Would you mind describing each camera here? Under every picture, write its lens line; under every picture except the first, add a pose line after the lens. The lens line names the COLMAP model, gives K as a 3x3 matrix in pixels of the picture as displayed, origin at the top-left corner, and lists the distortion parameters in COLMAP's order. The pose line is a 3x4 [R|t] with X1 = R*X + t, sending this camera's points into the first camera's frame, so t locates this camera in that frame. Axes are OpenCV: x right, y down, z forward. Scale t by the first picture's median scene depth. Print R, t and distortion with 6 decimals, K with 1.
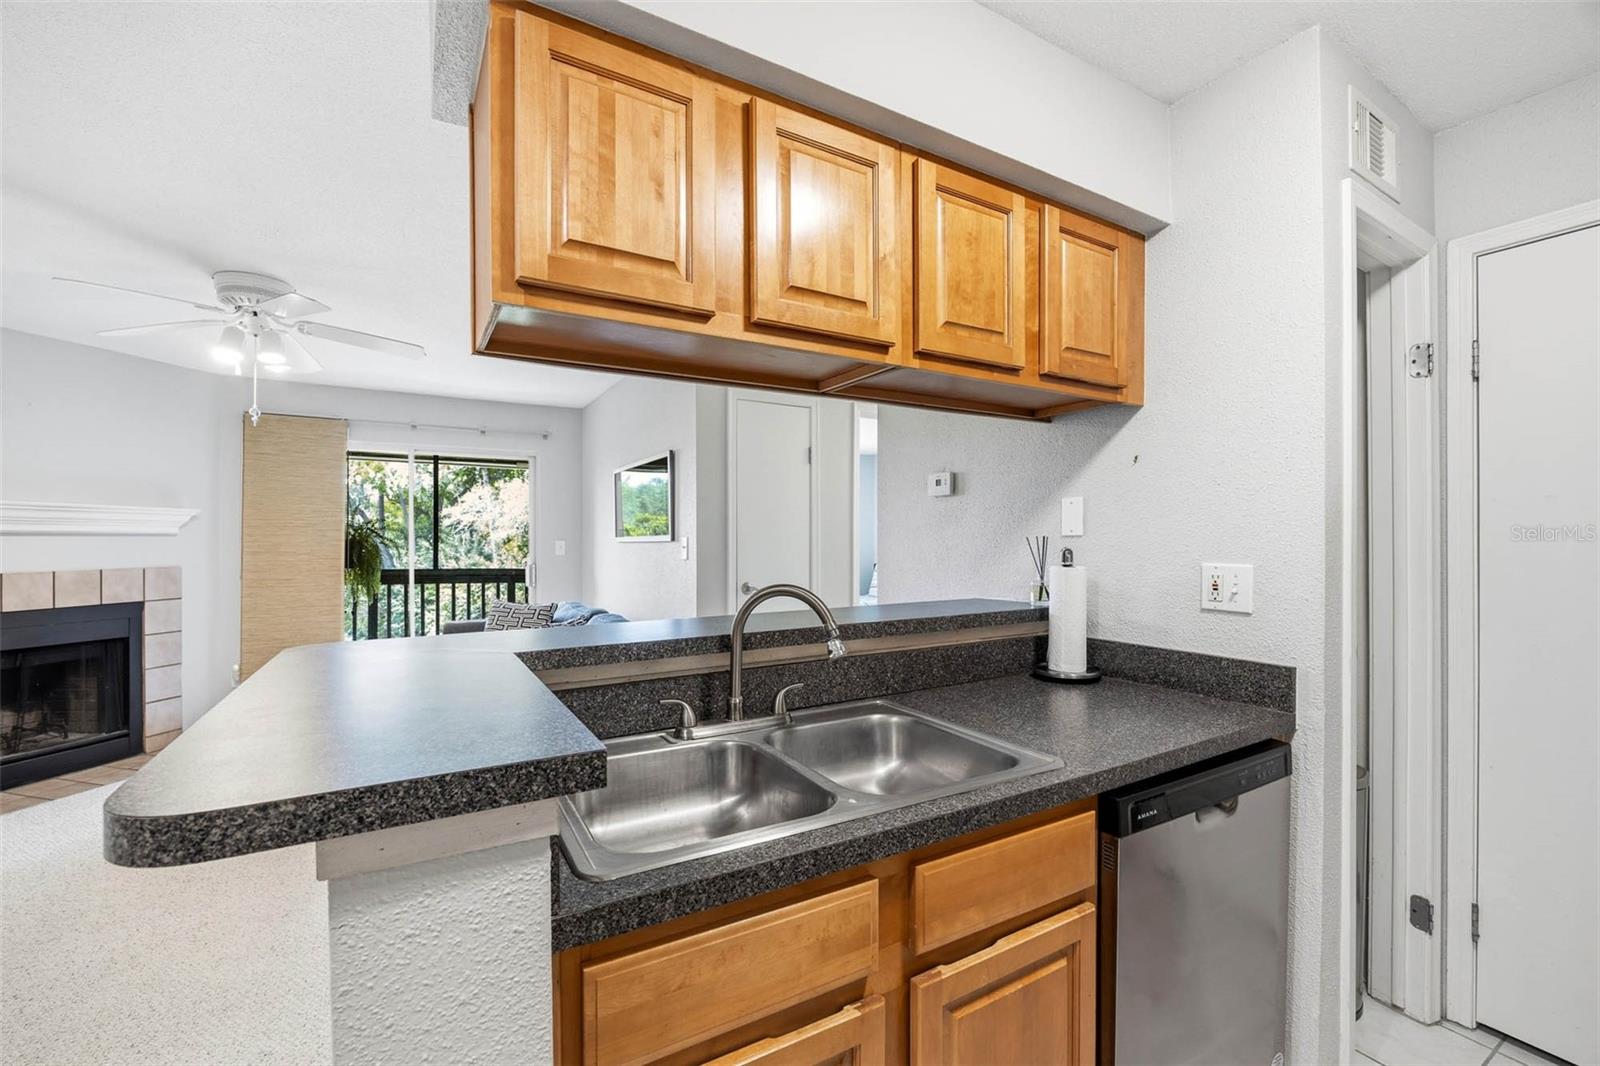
lens RADIAL K [[668.3, 0, 799.3], [0, 668.3, 540.5], [0, 0, 1]] dist [-0.013127, 0.000171]
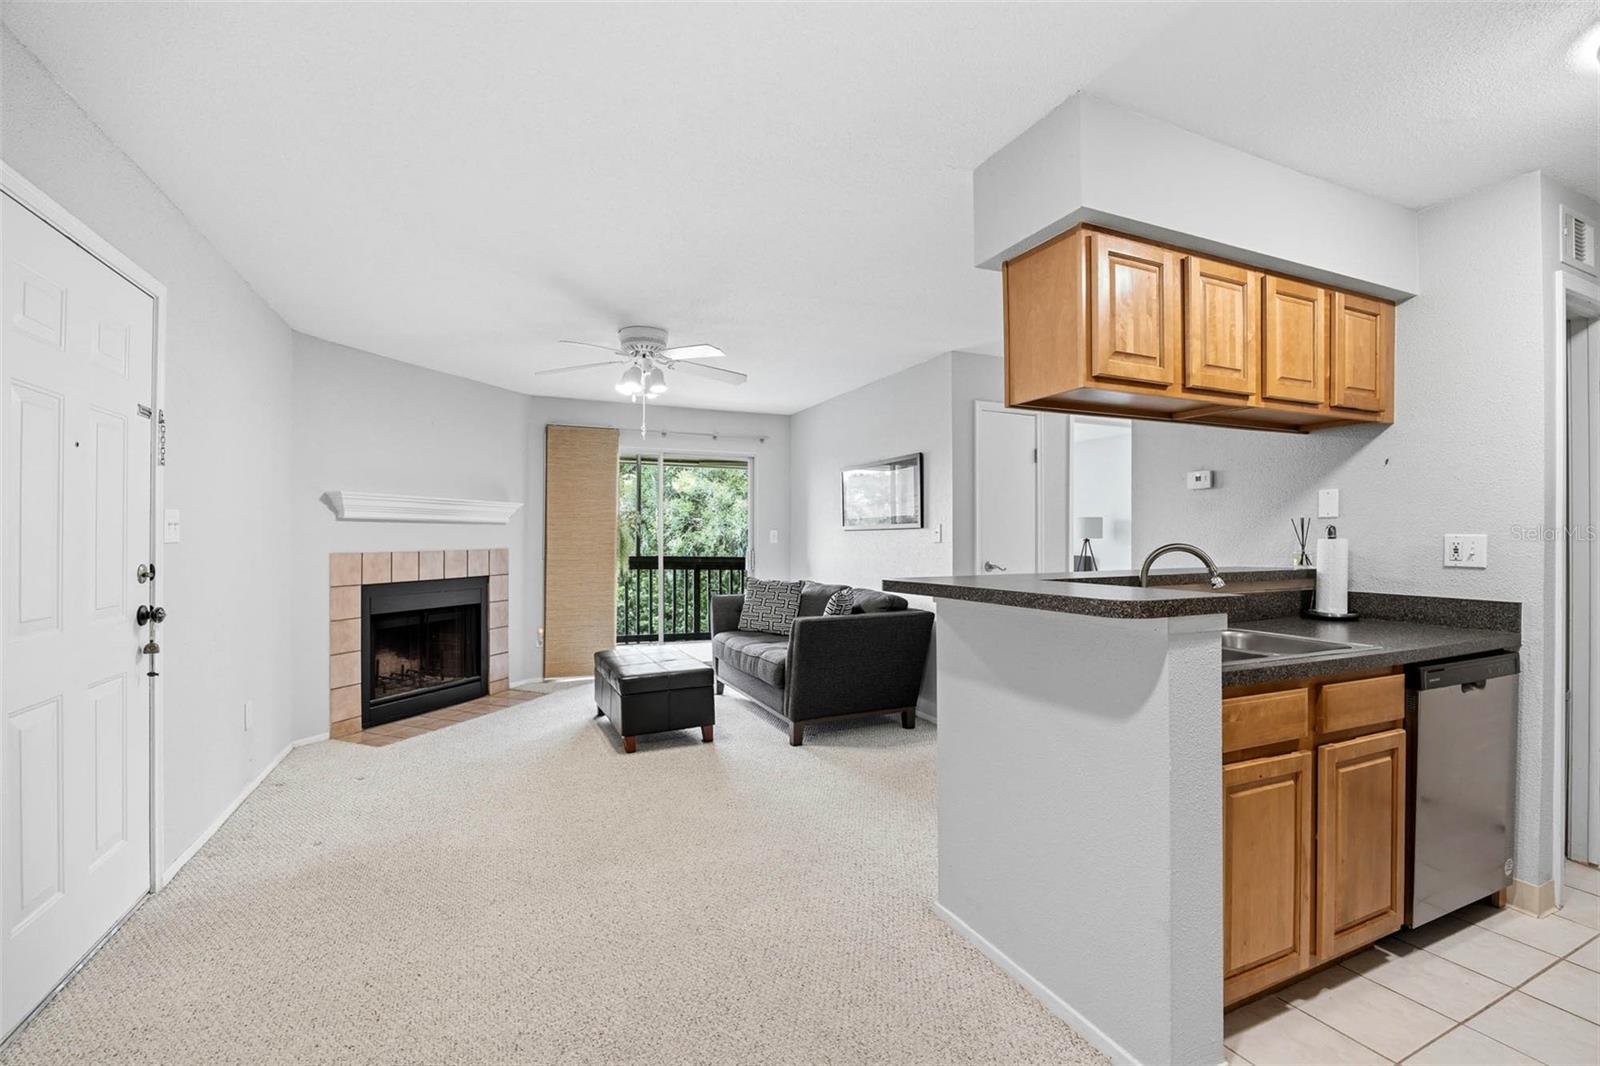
lens RADIAL K [[690.4, 0, 799.4], [0, 690.4, 537.5], [0, 0, 1]] dist [-0.014792, -0.000378]
pose [[0.993691, 0.001432, -0.112144, -0.574853], [-0.001382, 0.999999, 0.000522, 0.039627], [0.112145, -0.000363, 0.993692, -0.576867]]
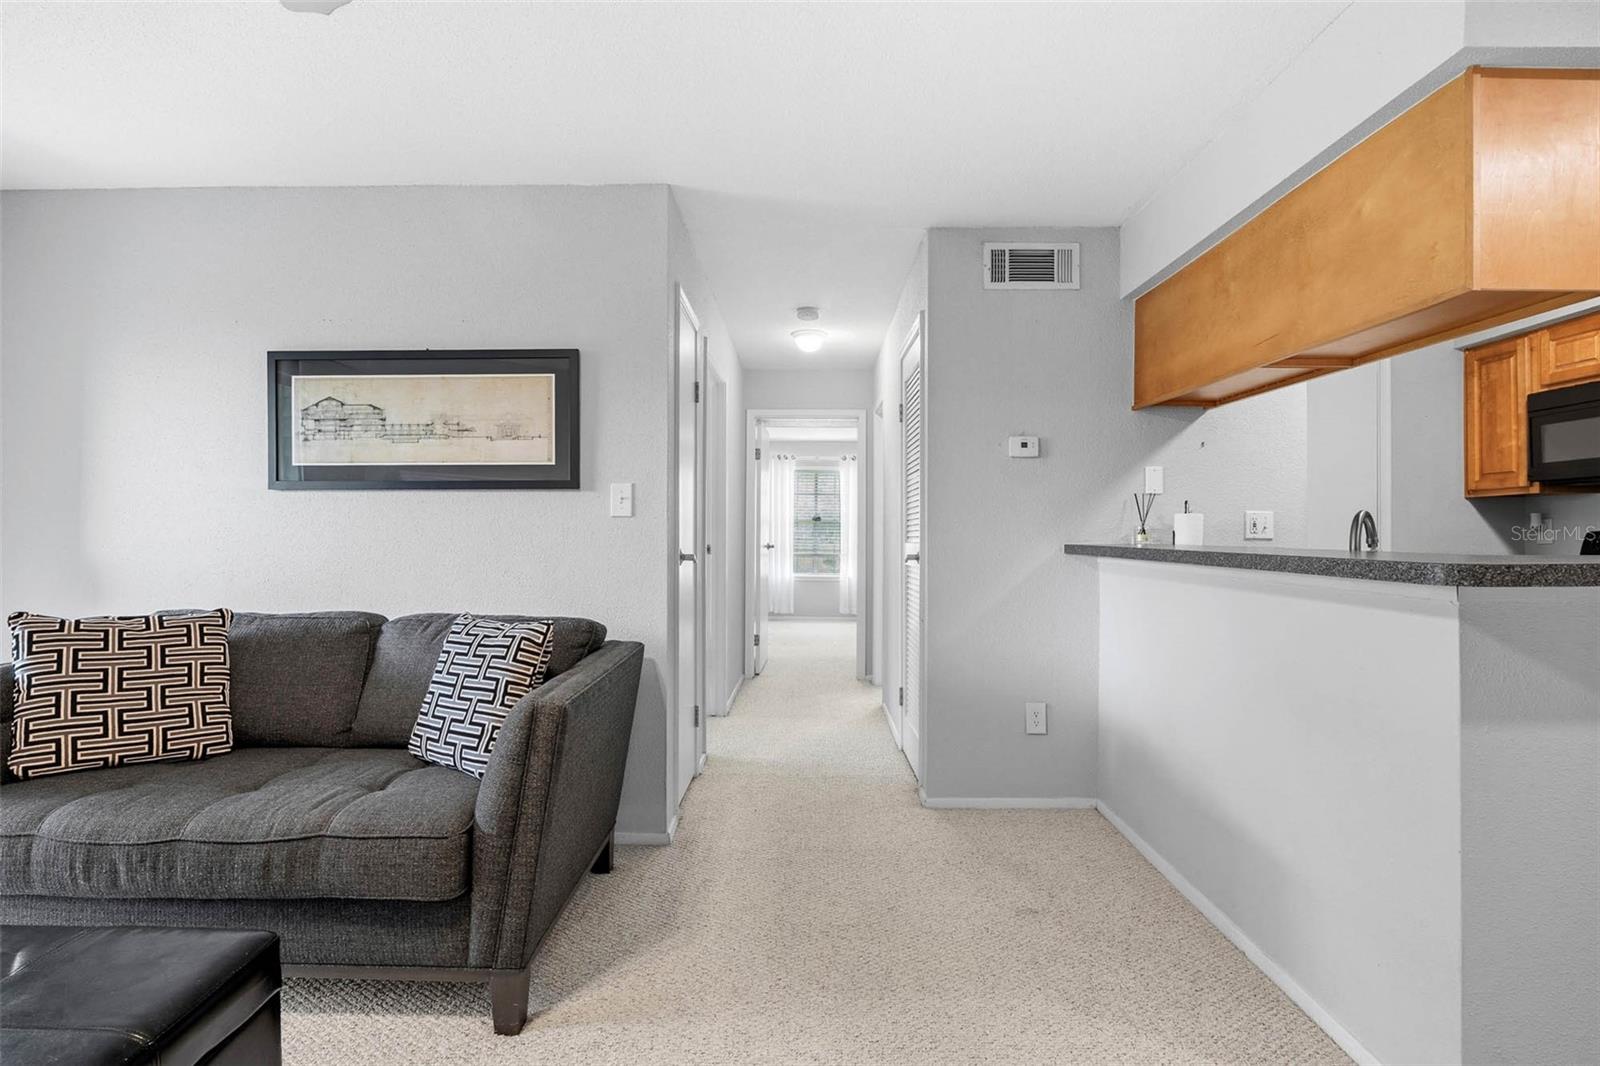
lens RADIAL K [[750.7, 0, 800.0], [0, 750.7, 533.0], [0, 0, 1]] dist [-0.015884, -0.000194]
pose [[0.521960, 0.007789, 0.852934, -1.491284], [-0.005038, 0.999969, -0.006049, 0.100161], [-0.852955, -0.001139, 0.521983, 0.922239]]
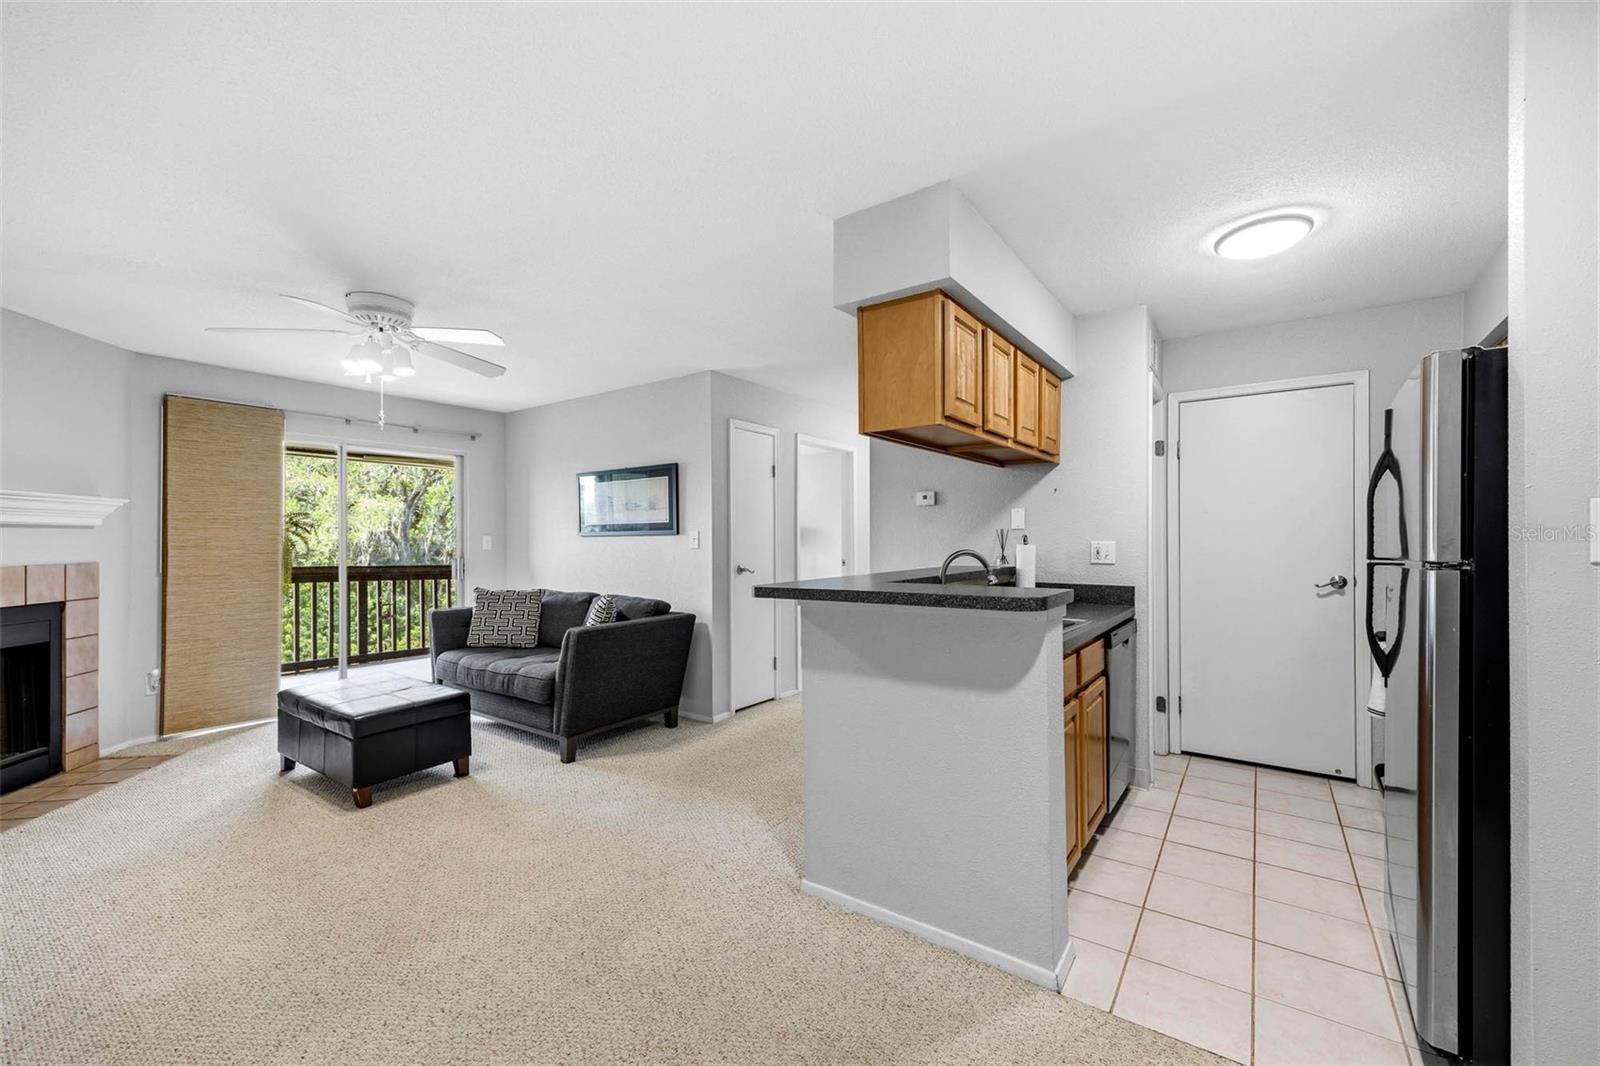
lens RADIAL K [[648.2, 0, 800.1], [0, 648.2, 538.2], [0, 0, 1]] dist [0.009822, 0.000005]
pose [[0.916388, -0.000608, 0.400291, -1.002902], [0.001910, 0.999994, -0.002853, 0.026237], [-0.400287, 0.003379, 0.916384, -0.487489]]
